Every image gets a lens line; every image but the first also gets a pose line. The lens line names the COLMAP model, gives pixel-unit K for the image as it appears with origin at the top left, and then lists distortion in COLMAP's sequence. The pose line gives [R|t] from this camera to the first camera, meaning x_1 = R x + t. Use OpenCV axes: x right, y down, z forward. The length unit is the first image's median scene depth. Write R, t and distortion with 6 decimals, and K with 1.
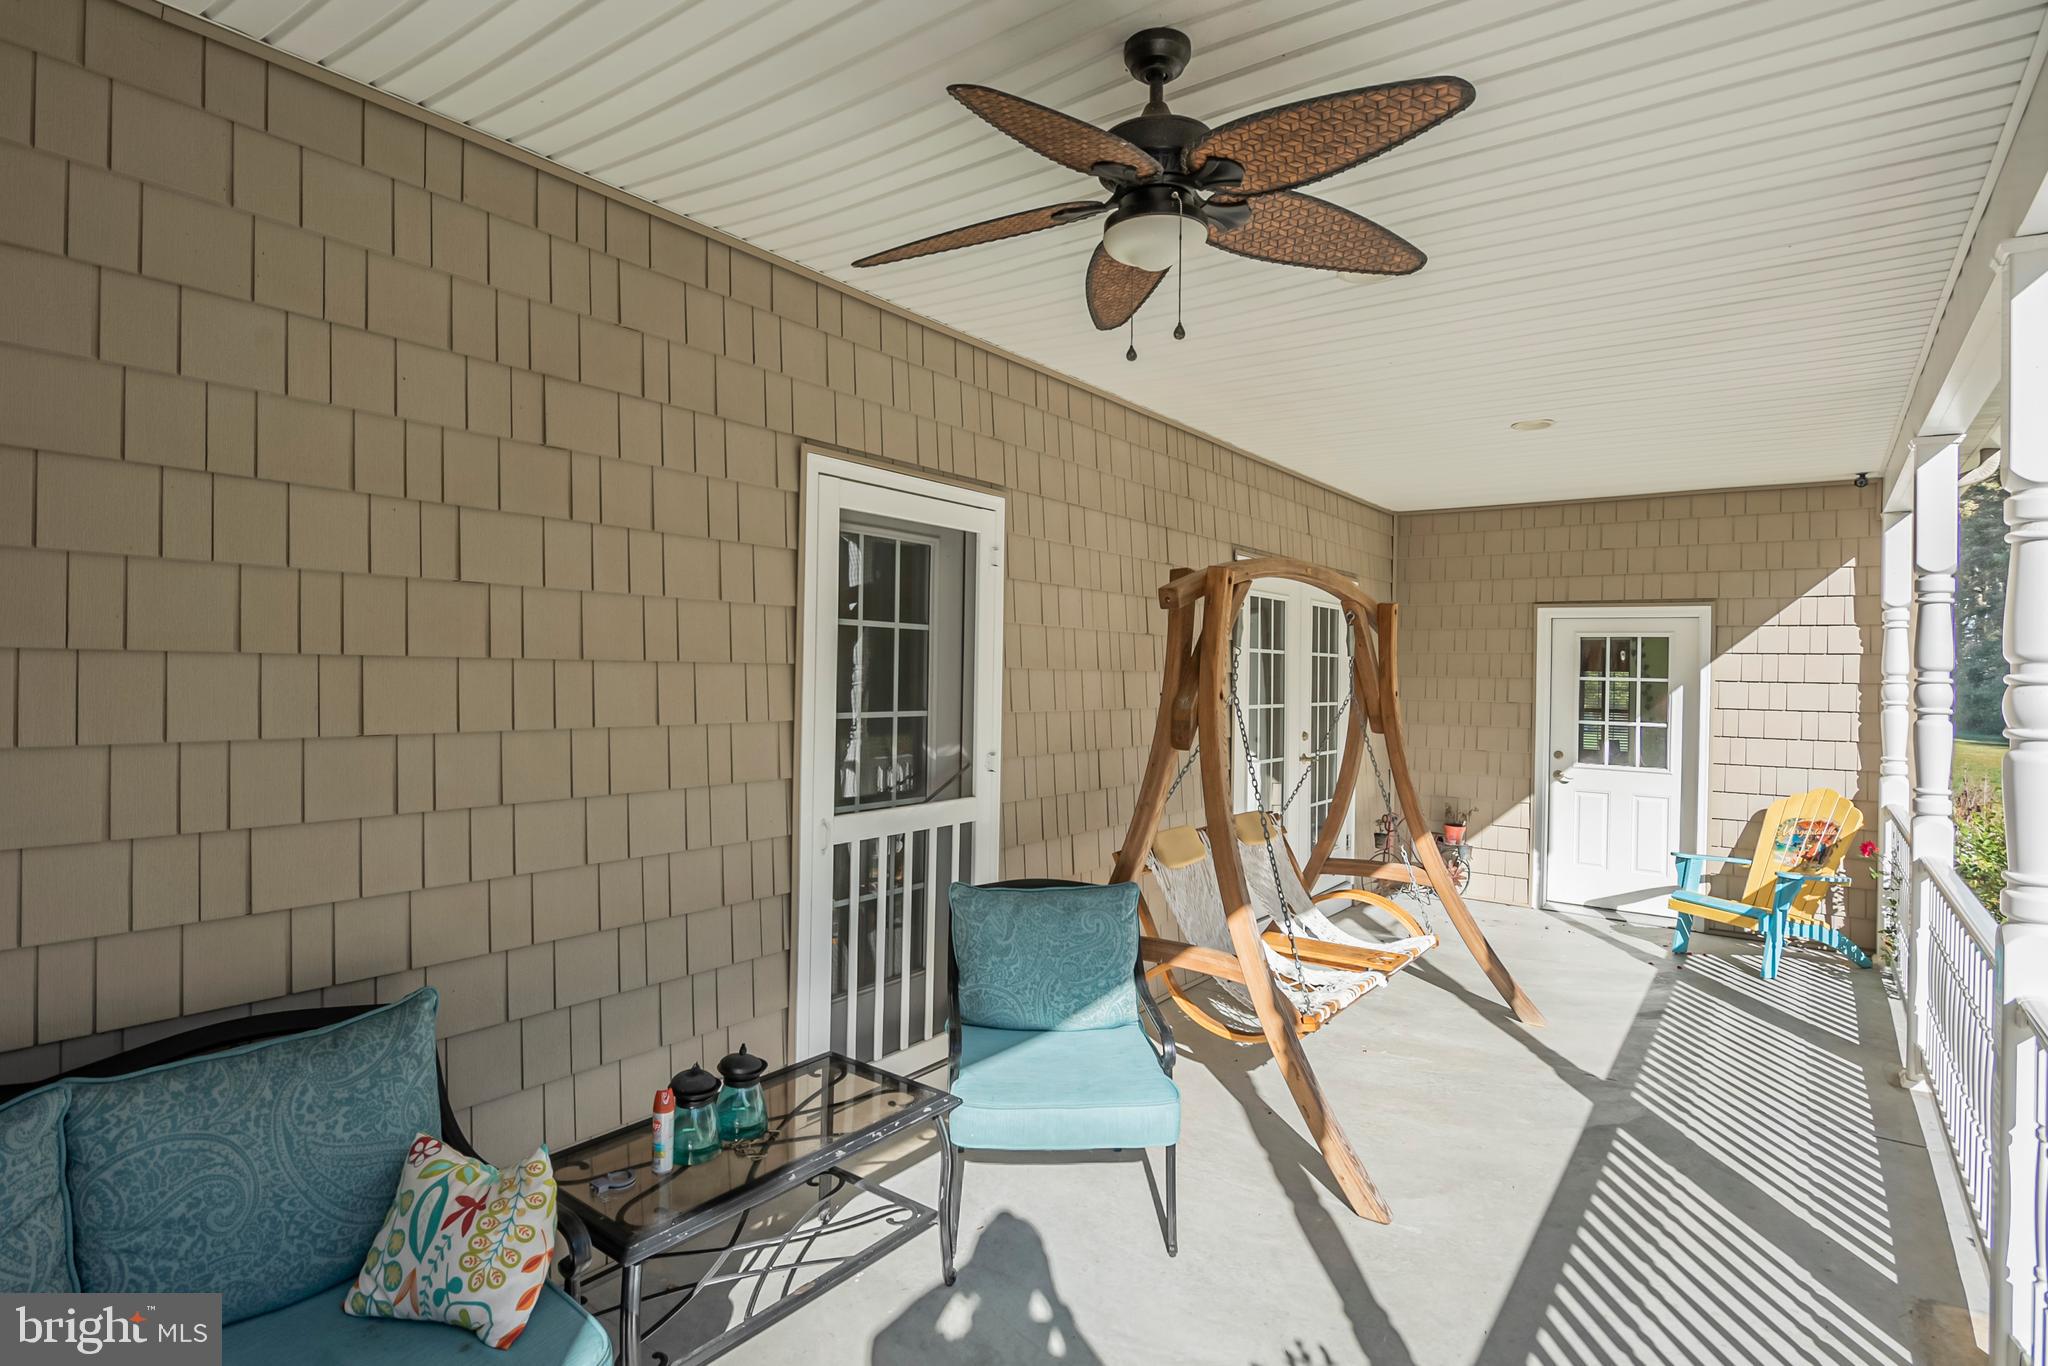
lens RADIAL K [[1069.8, 0, 1021.6], [0, 1069.8, 674.9], [0, 0, 1]] dist [0.000902, 0.000773]
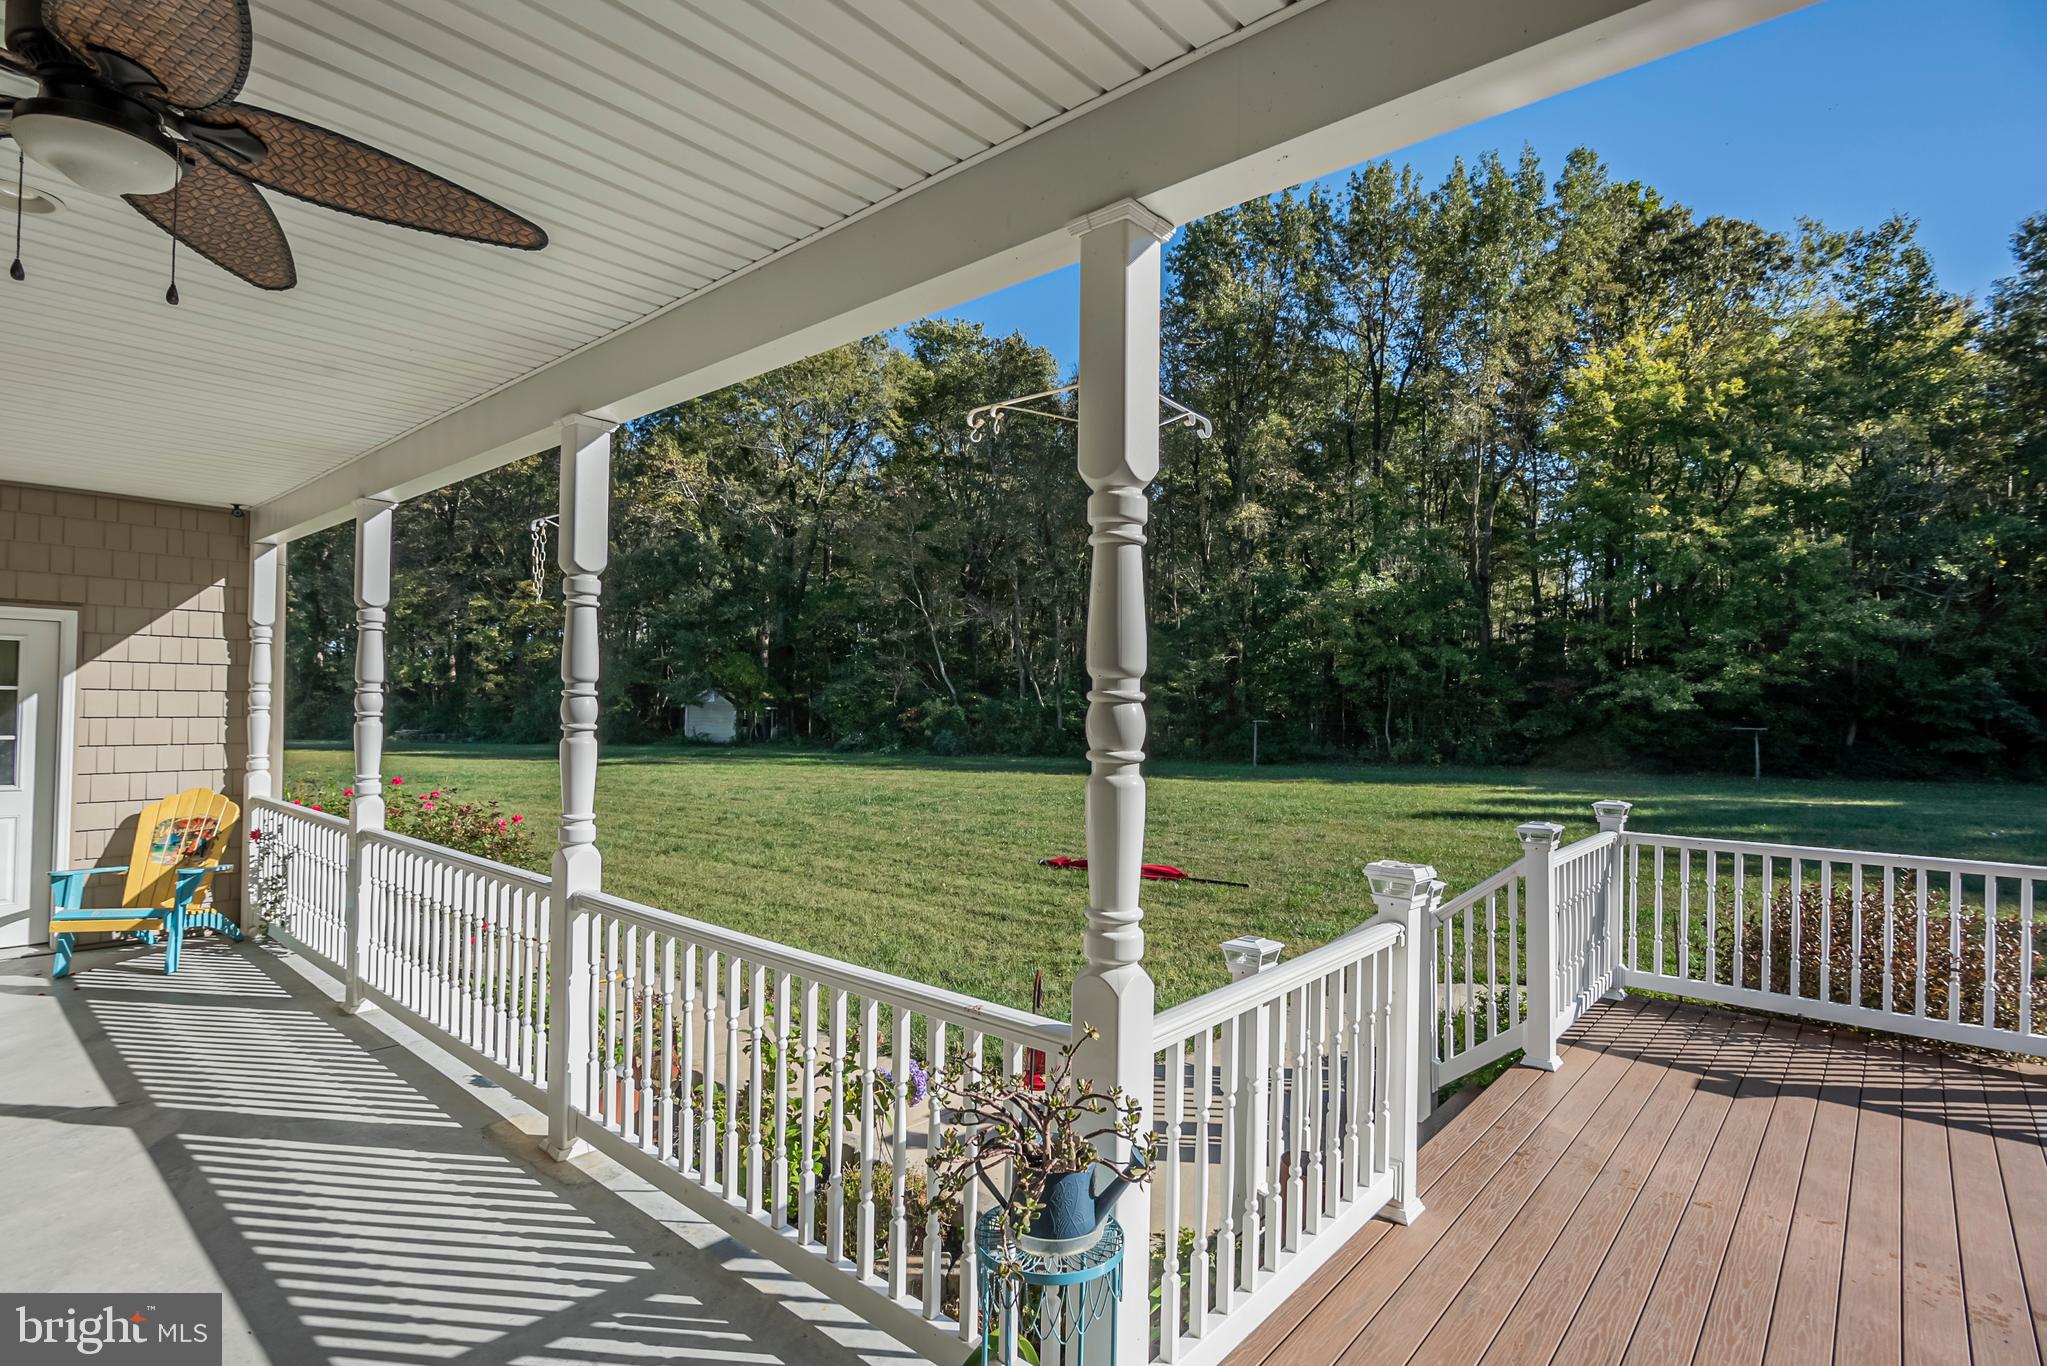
lens RADIAL K [[997.2, 0, 1028.2], [0, 997.2, 692.4], [0, 0, 1]] dist [-0.008128, -0.000876]
pose [[0.084803, -0.003227, 0.996392, -0.182077], [-0.009741, 0.999944, 0.004068, -0.003154], [-0.996350, -0.010051, 0.084767, 0.076301]]
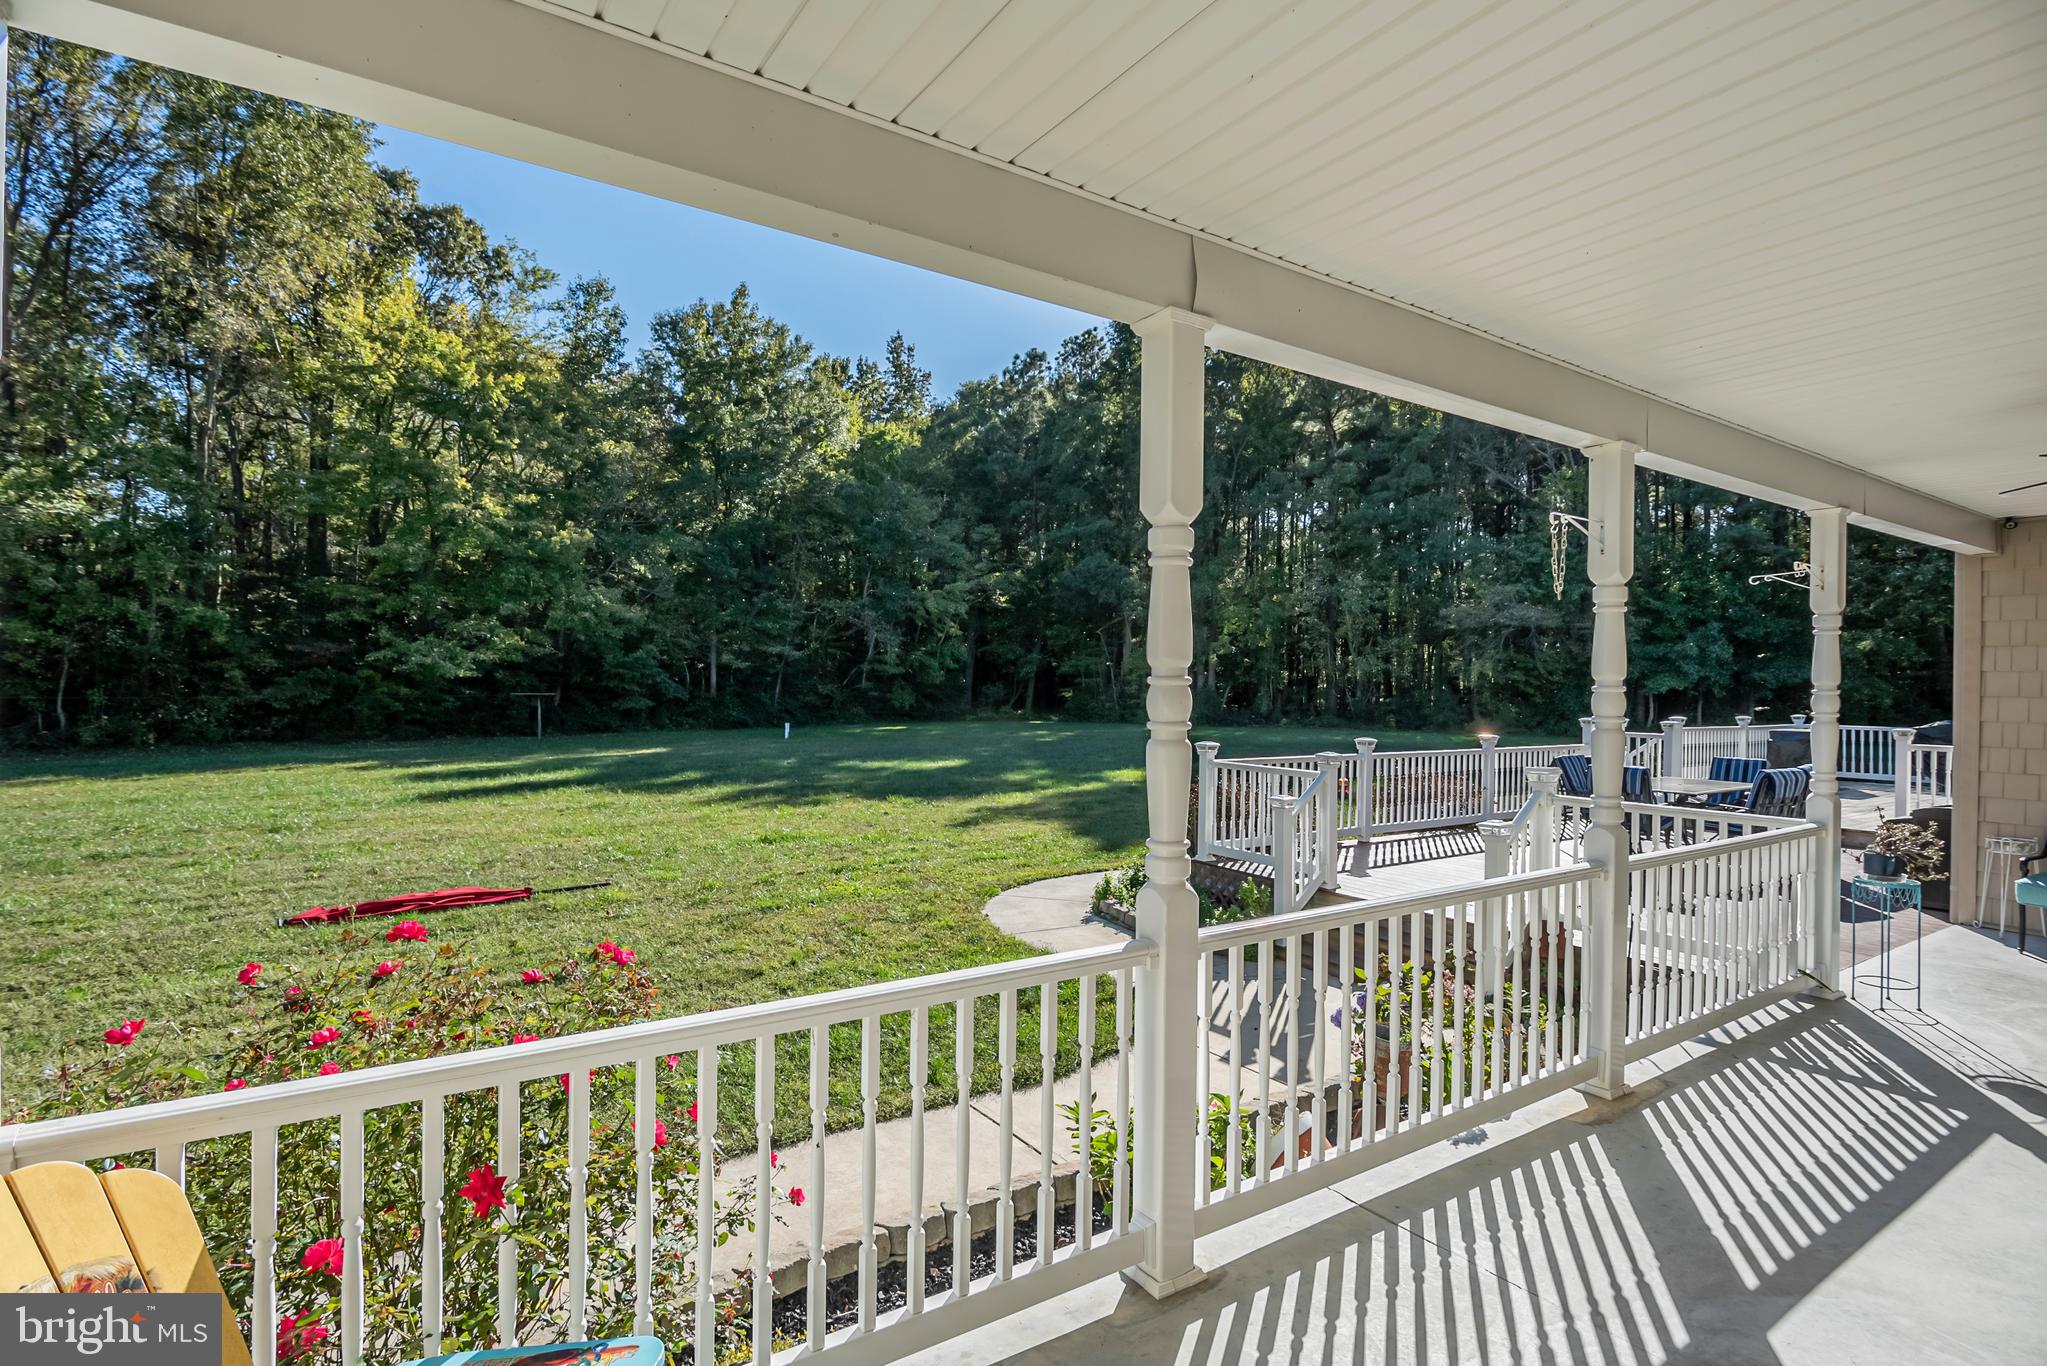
lens RADIAL K [[997.2, 0, 1031.6], [0, 997.2, 680.1], [0, 0, 1]] dist [-0.008128, -0.000876]
pose [[-0.938702, -0.023772, 0.343909, 0.484631], [-0.024319, 0.999701, 0.002722, 0.003214], [-0.343871, -0.005808, -0.938999, 1.103647]]
